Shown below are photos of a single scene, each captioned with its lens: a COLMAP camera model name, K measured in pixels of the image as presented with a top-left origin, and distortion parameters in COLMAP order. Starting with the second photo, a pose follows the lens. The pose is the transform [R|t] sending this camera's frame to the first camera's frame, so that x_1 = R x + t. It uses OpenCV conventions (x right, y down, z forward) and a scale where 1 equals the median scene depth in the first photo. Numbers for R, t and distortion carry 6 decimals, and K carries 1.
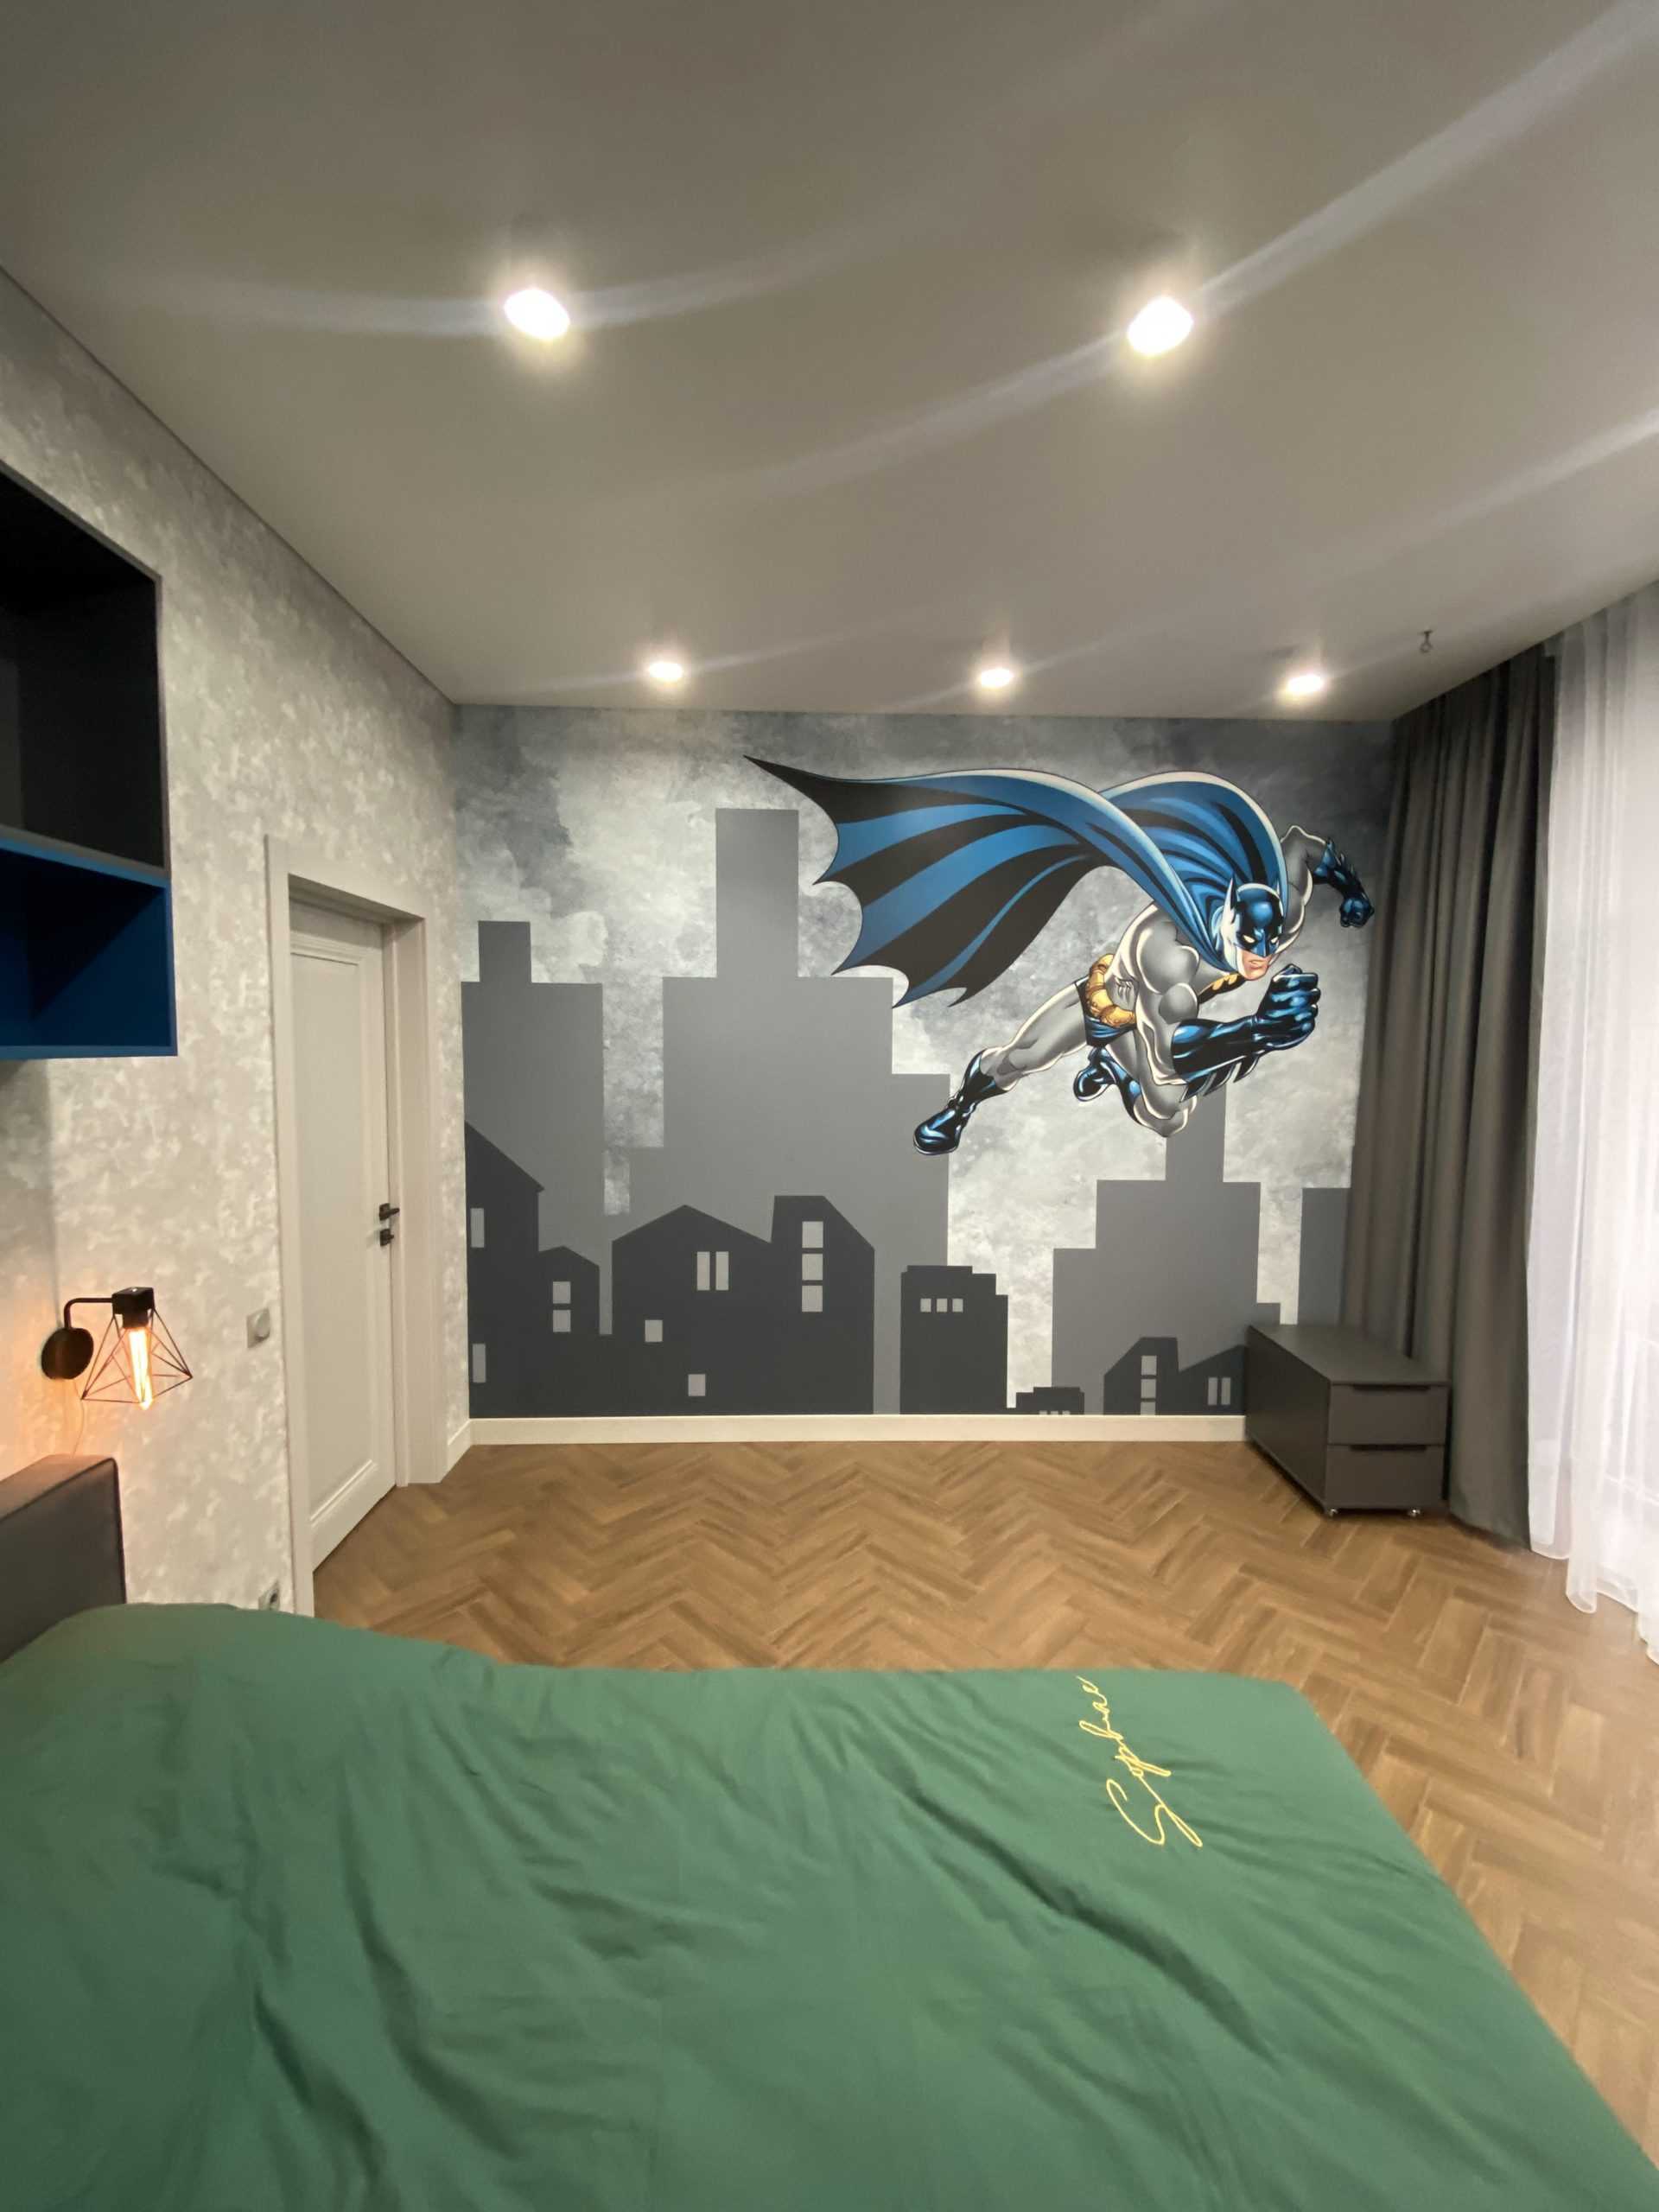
lens RADIAL K [[907.4, 0, 815.5], [0, 907.4, 1099.9], [0, 0, 1]] dist [0.014088, -0.008663]
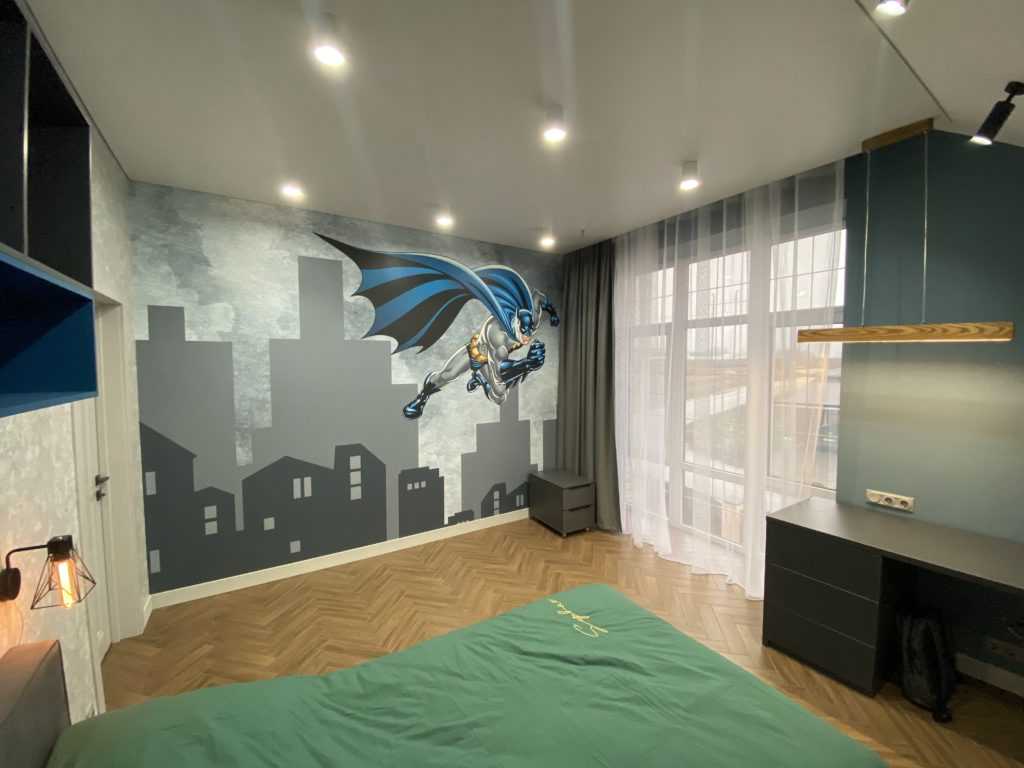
lens RADIAL K [[420.1, 0, 507.7], [0, 420.1, 381.0], [0, 0, 1]] dist [0.014088, -0.008663]
pose [[0.859628, -0.031806, 0.509929, -0.198741], [0.042929, 0.999027, -0.010057, -0.014923], [-0.509113, 0.030536, 0.860158, -0.033506]]
